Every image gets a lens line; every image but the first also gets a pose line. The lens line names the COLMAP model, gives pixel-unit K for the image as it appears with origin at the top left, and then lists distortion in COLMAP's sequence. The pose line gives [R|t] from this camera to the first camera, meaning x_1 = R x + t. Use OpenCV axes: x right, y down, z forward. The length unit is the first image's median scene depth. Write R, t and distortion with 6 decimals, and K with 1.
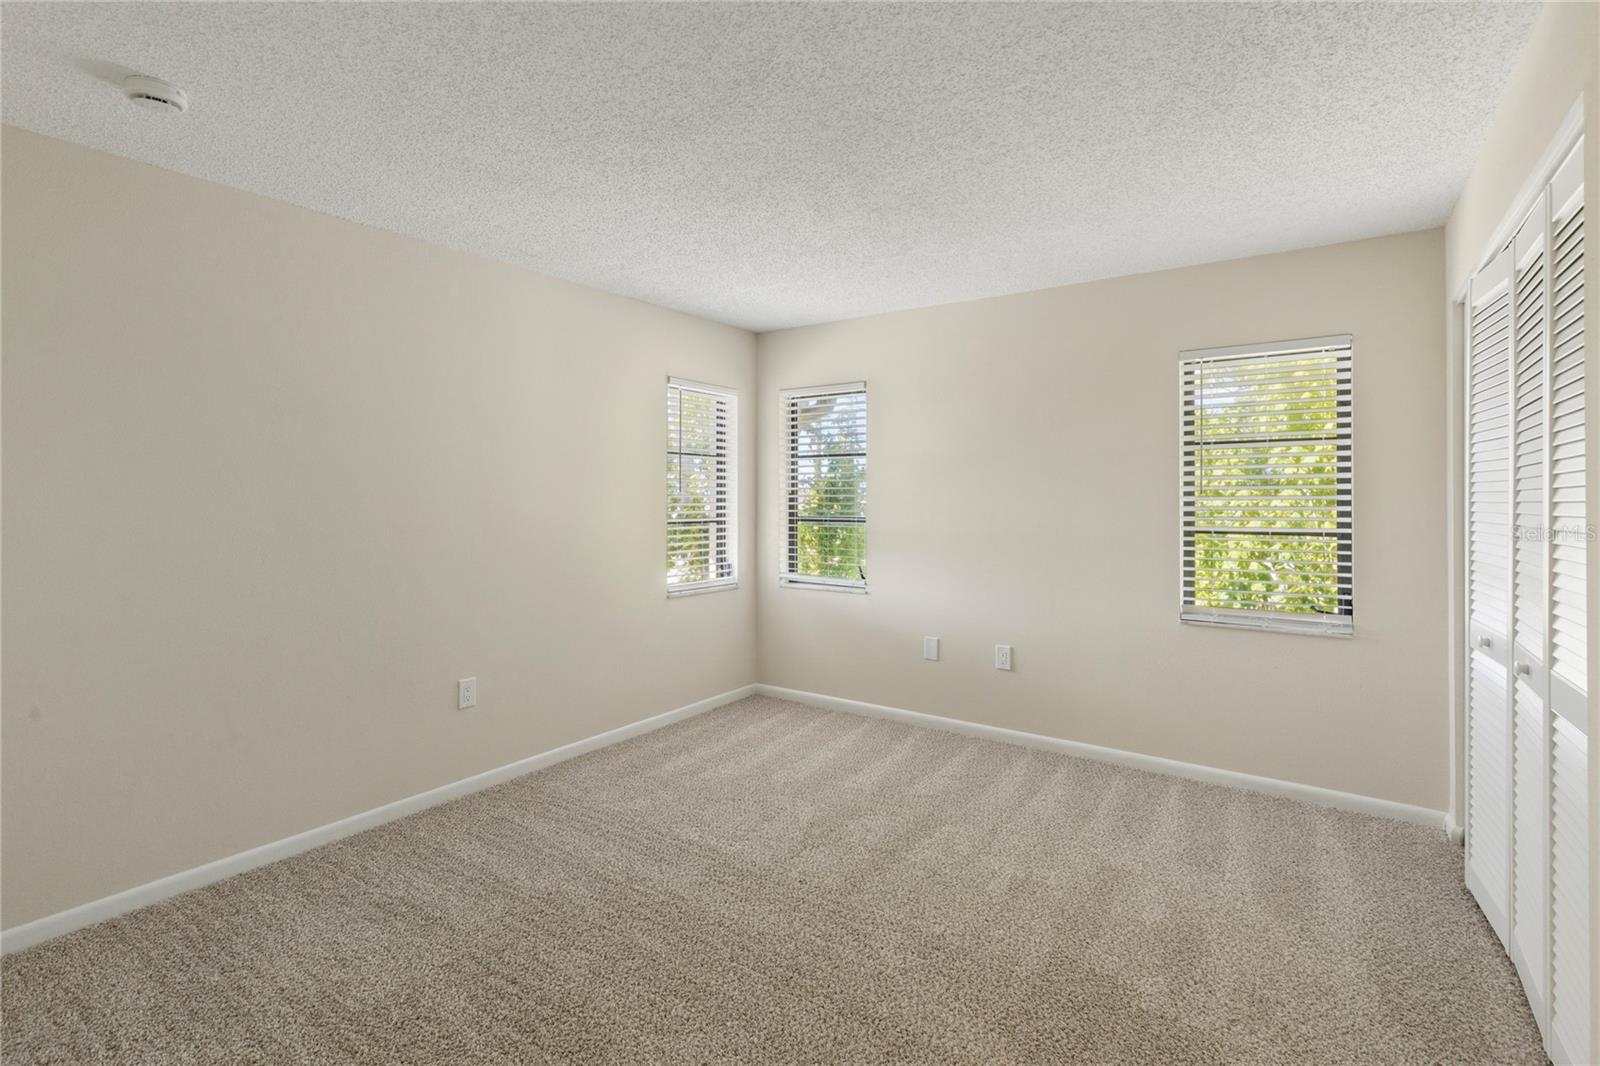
lens RADIAL K [[758.8, 0, 779.2], [0, 758.8, 515.6], [0, 0, 1]] dist [0.002381, 0.000090]
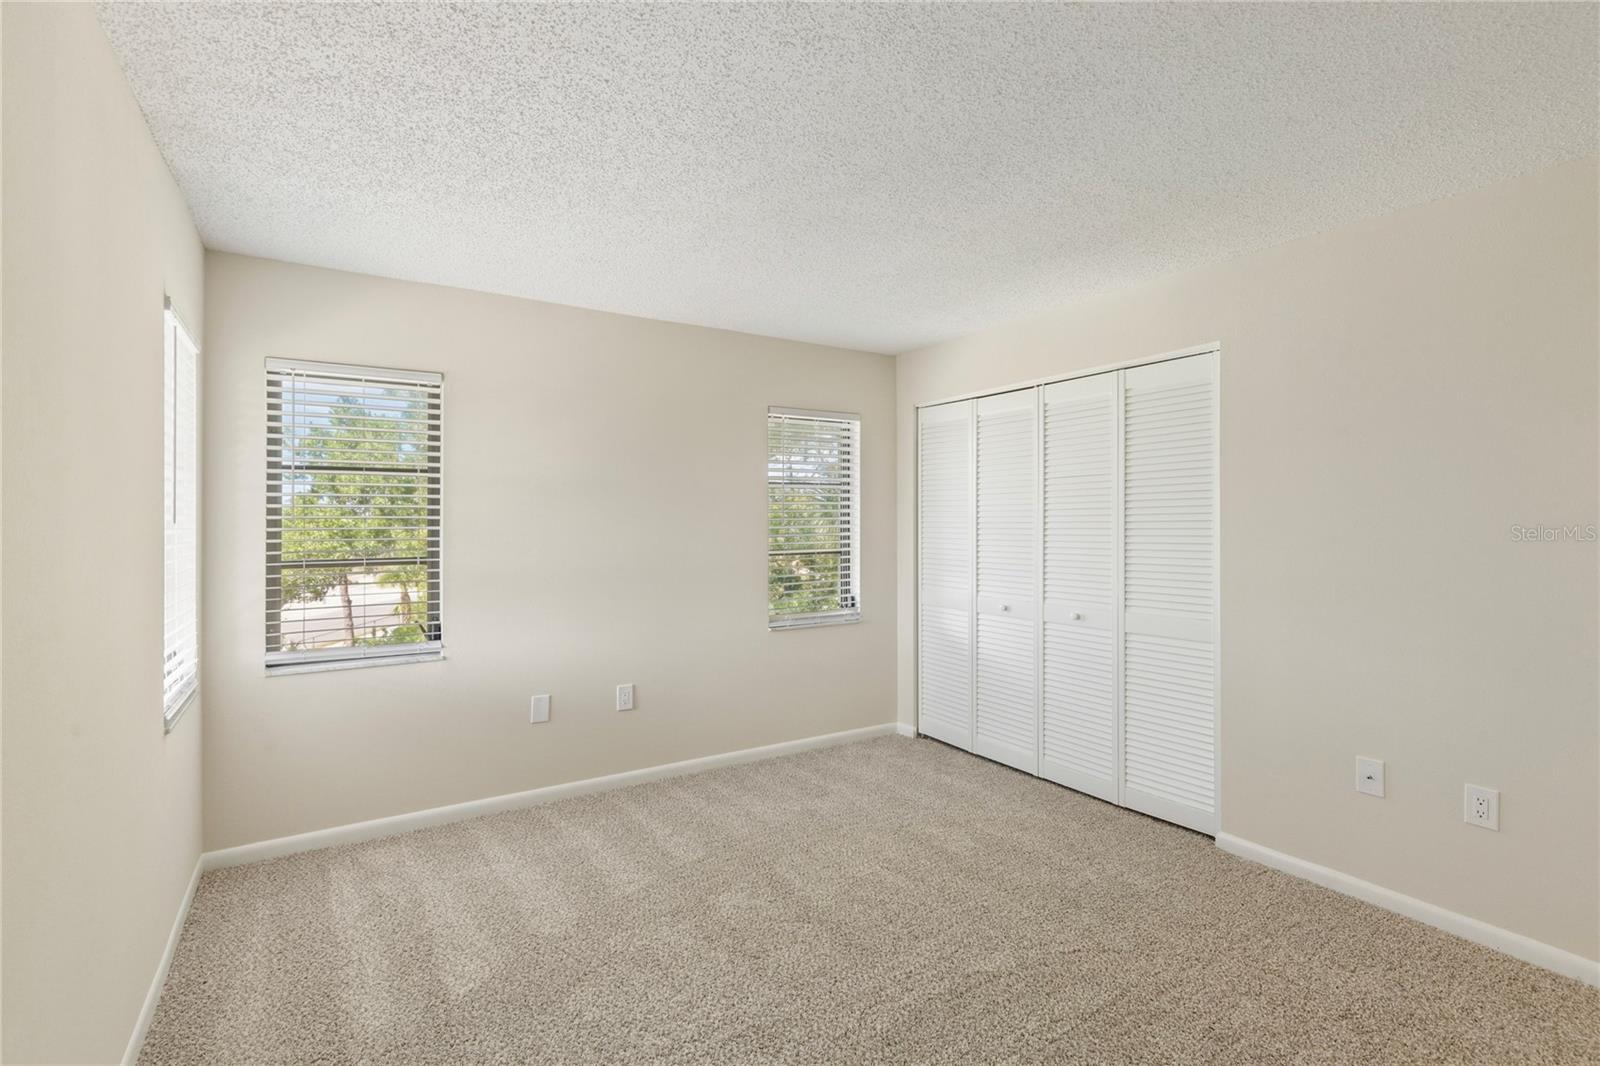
lens RADIAL K [[758.8, 0, 779.2], [0, 758.8, 515.6], [0, 0, 1]] dist [0.002381, 0.000090]
pose [[0.359321, -0.000795, 0.933214, -0.519451], [0.021327, 0.999745, -0.007360, -0.029275], [-0.932970, 0.022547, 0.359247, 0.472077]]
